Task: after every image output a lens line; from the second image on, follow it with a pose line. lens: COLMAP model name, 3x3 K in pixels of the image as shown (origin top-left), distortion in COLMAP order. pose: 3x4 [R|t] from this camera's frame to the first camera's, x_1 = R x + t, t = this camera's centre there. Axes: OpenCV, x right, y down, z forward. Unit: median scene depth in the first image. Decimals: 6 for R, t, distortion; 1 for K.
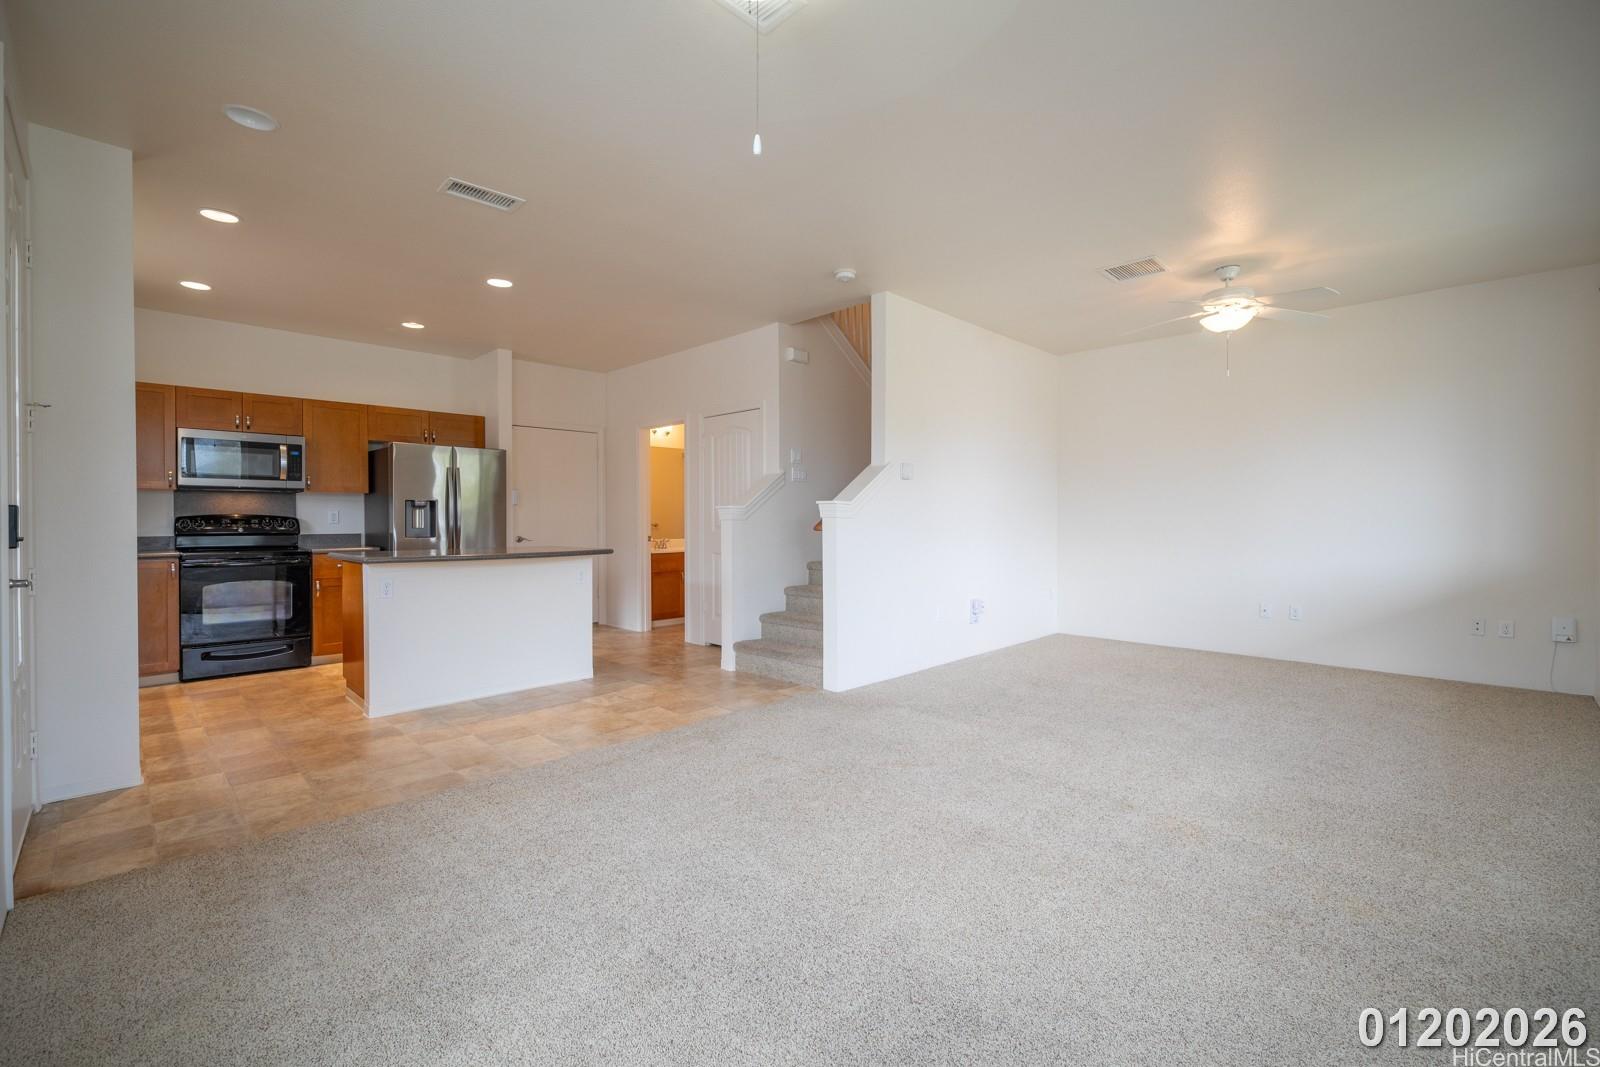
lens RADIAL K [[688.1, 0, 794.0], [0, 688.1, 523.6], [0, 0, 1]] dist [0.002721, -0.002095]
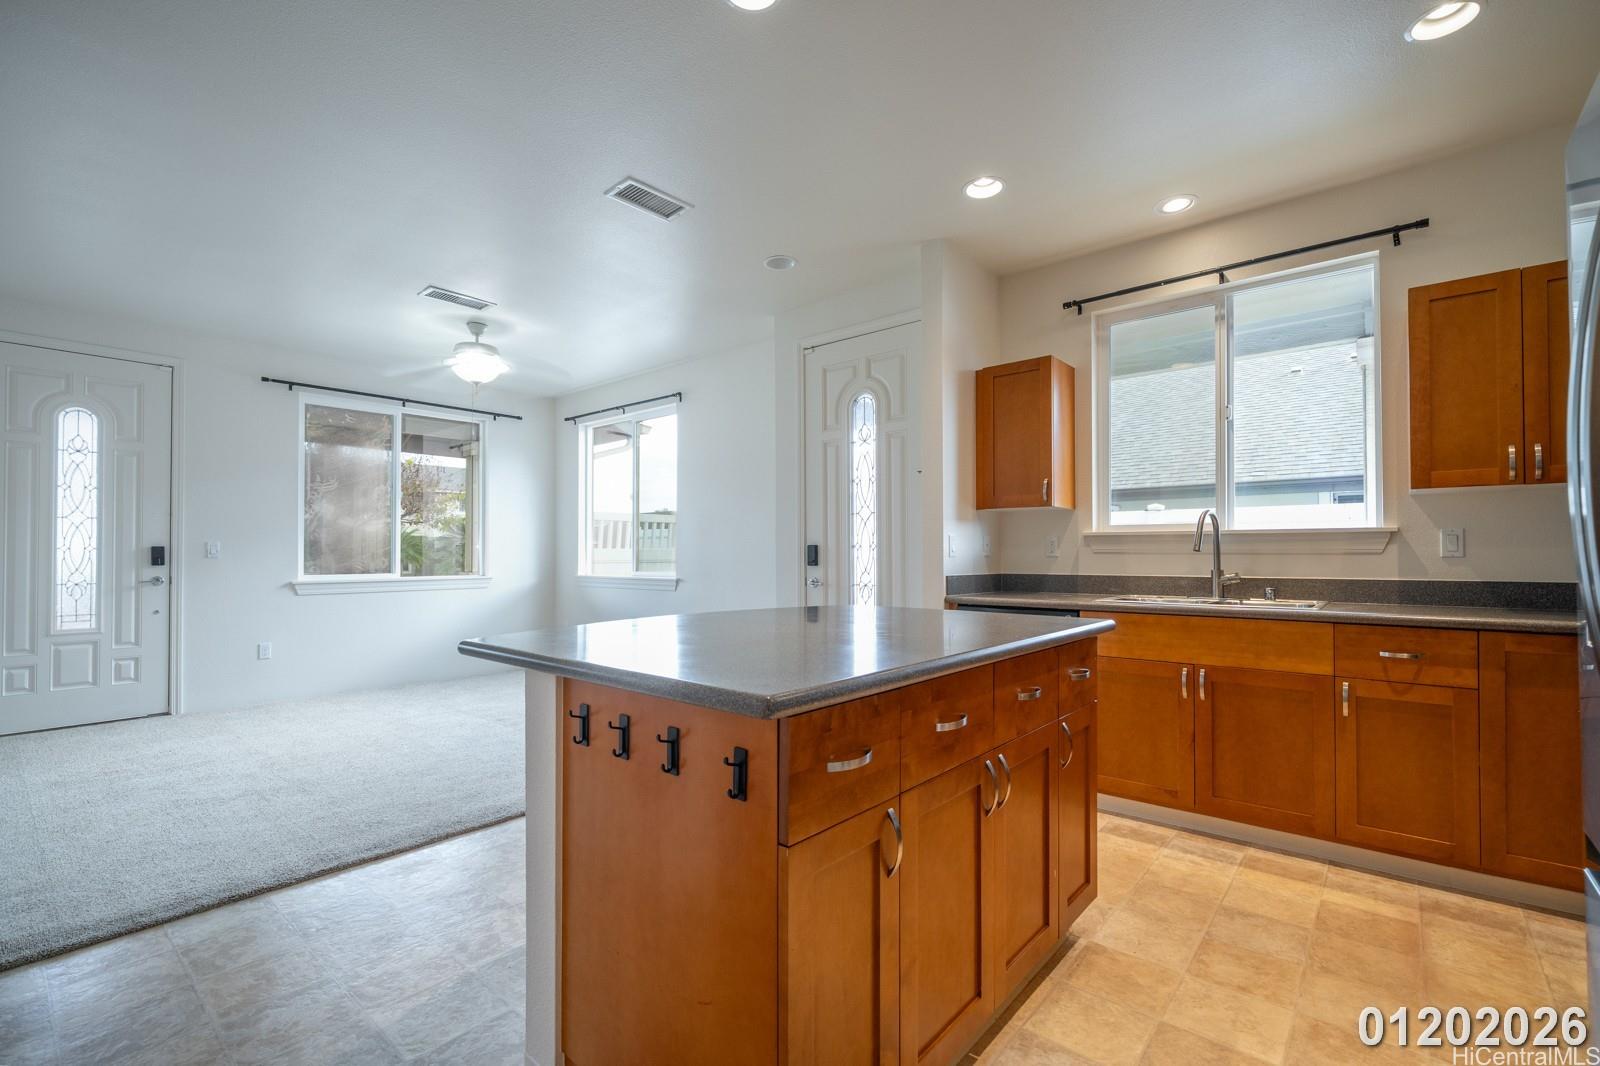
lens RADIAL K [[688.1, 0, 811.8], [0, 688.1, 546.2], [0, 0, 1]] dist [0.002721, -0.002095]
pose [[-0.995559, 0.003835, -0.094064, -0.447350], [0.004091, 0.999988, -0.002530, -0.005795], [0.094053, -0.002903, -0.995563, 1.513546]]
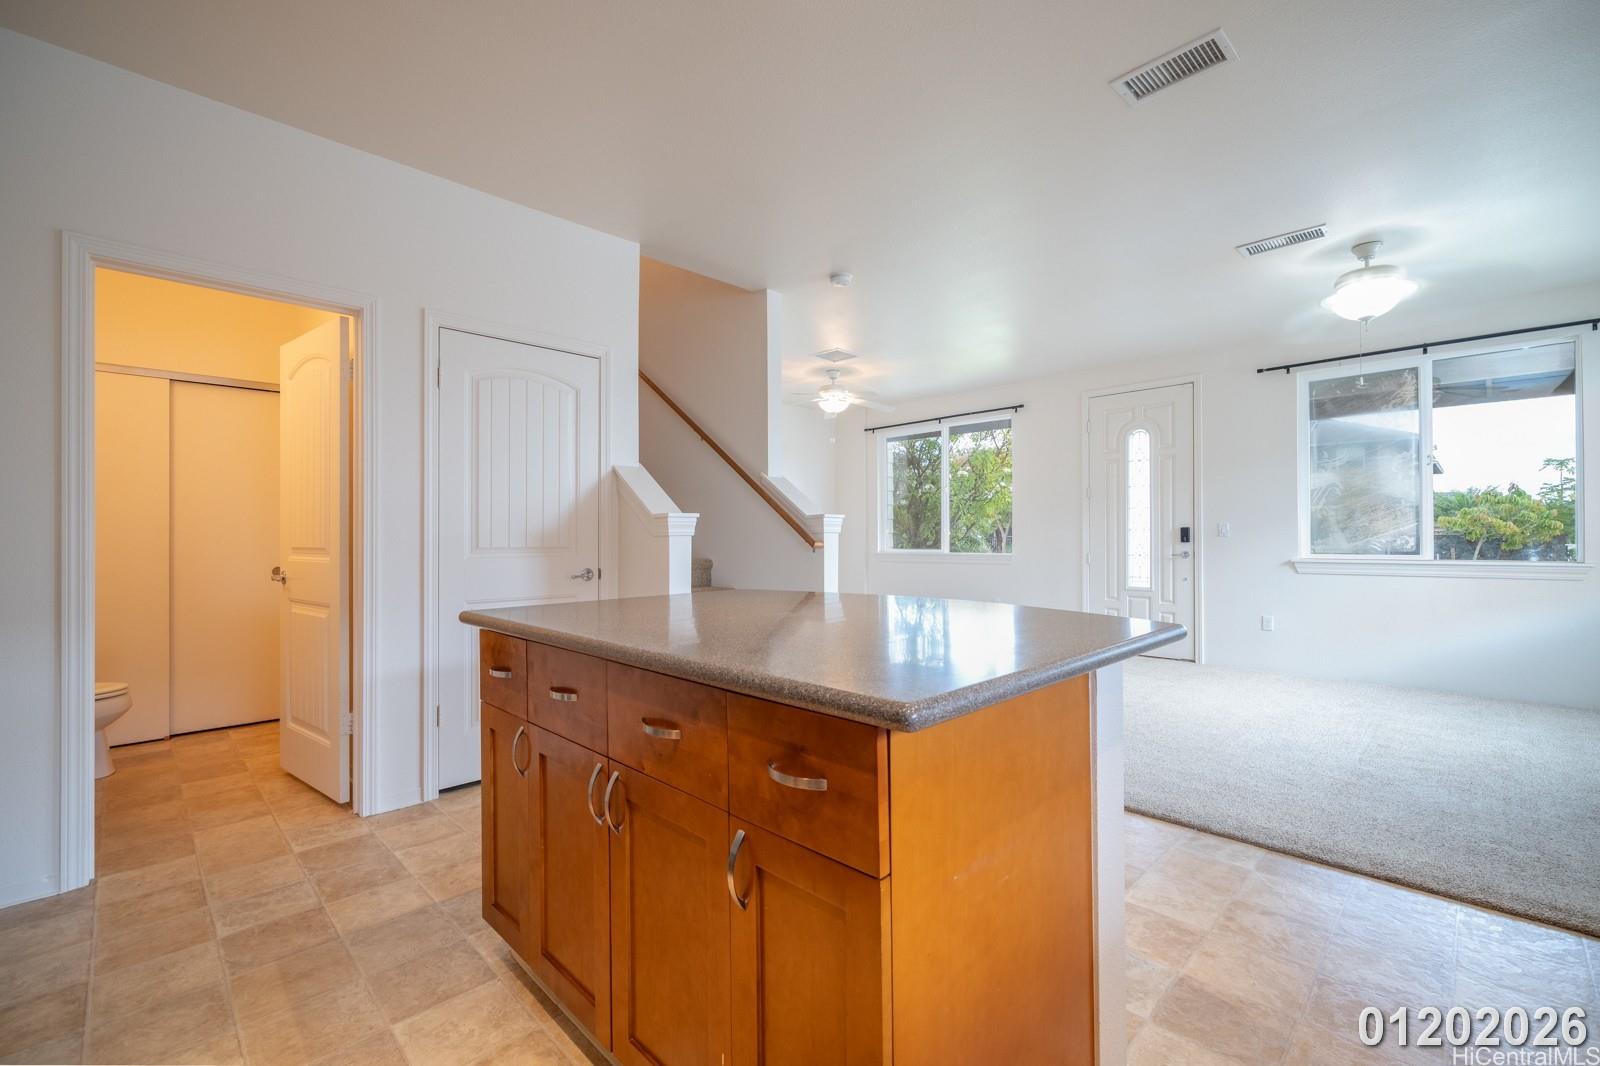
lens RADIAL K [[688.1, 0, 801.7], [0, 688.1, 529.3], [0, 0, 1]] dist [0.002721, -0.002095]
pose [[0.002593, 0.013358, 0.999907, -0.906953], [0.013799, 0.999815, -0.013392, -0.000472], [-0.999901, 0.013833, 0.002408, 1.085958]]
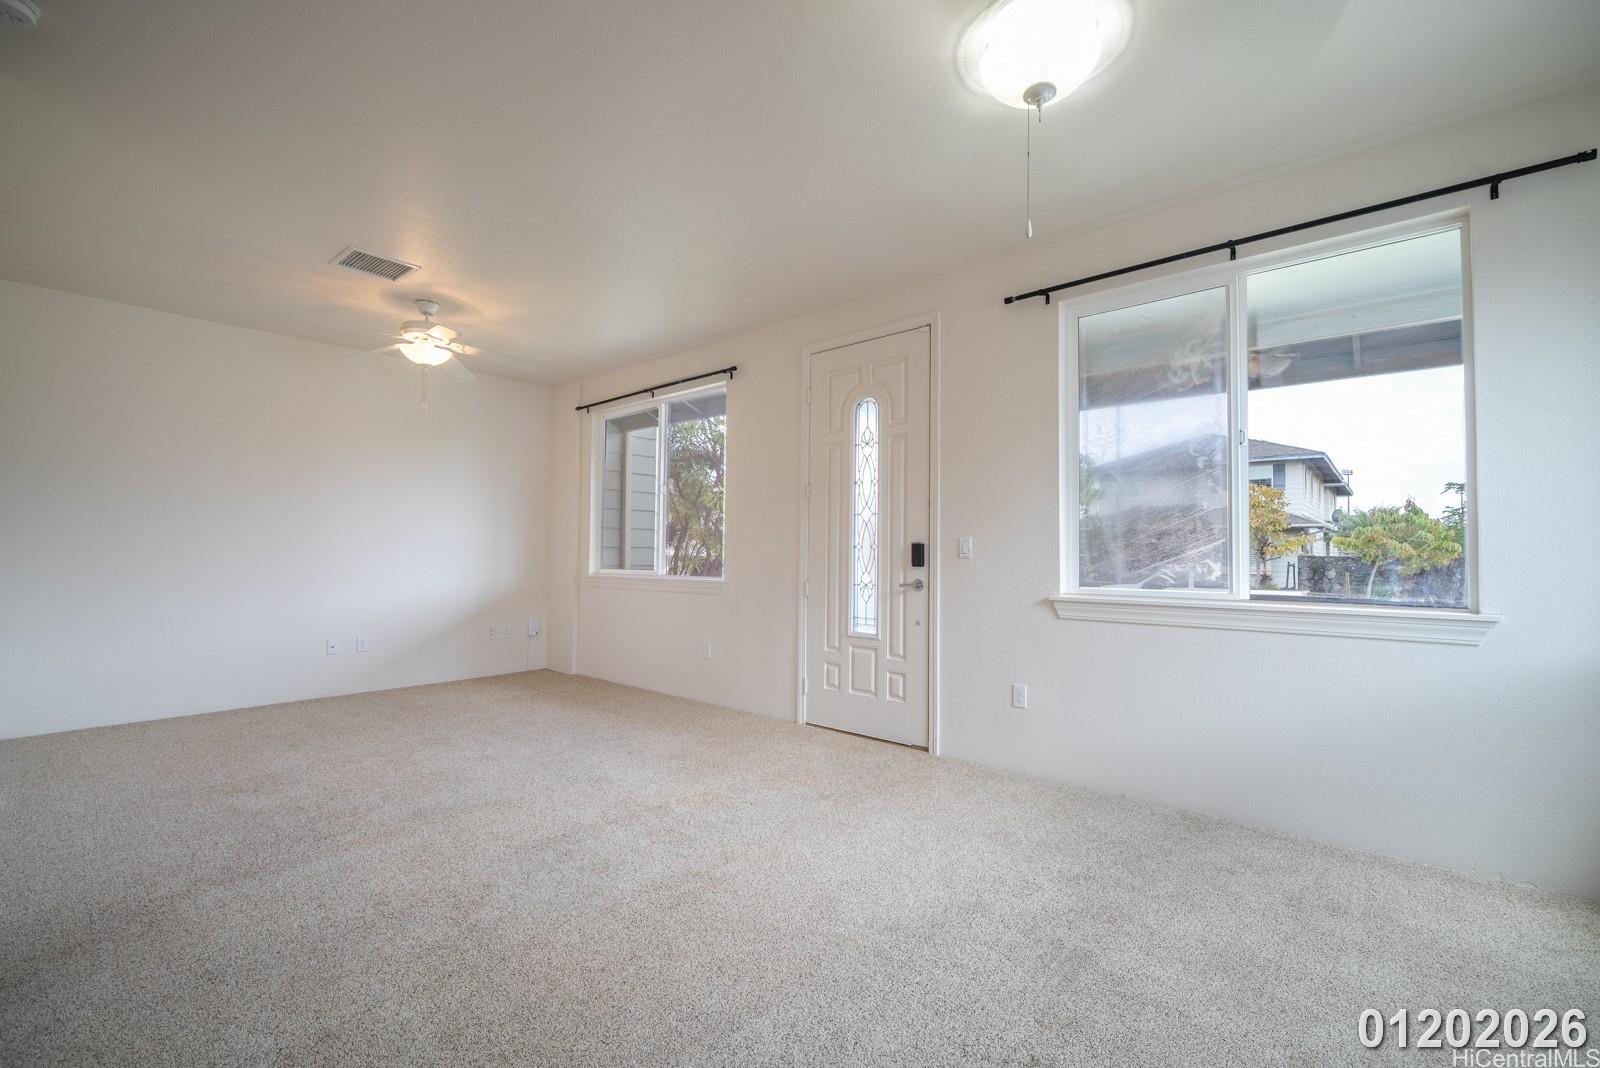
lens RADIAL K [[688.1, 0, 806.5], [0, 688.1, 532.0], [0, 0, 1]] dist [0.002721, -0.002095]
pose [[-0.070087, 0.032486, 0.997012, -0.409973], [0.005084, 0.999468, -0.032209, 0.000798], [-0.997528, 0.002812, -0.070215, 0.520809]]
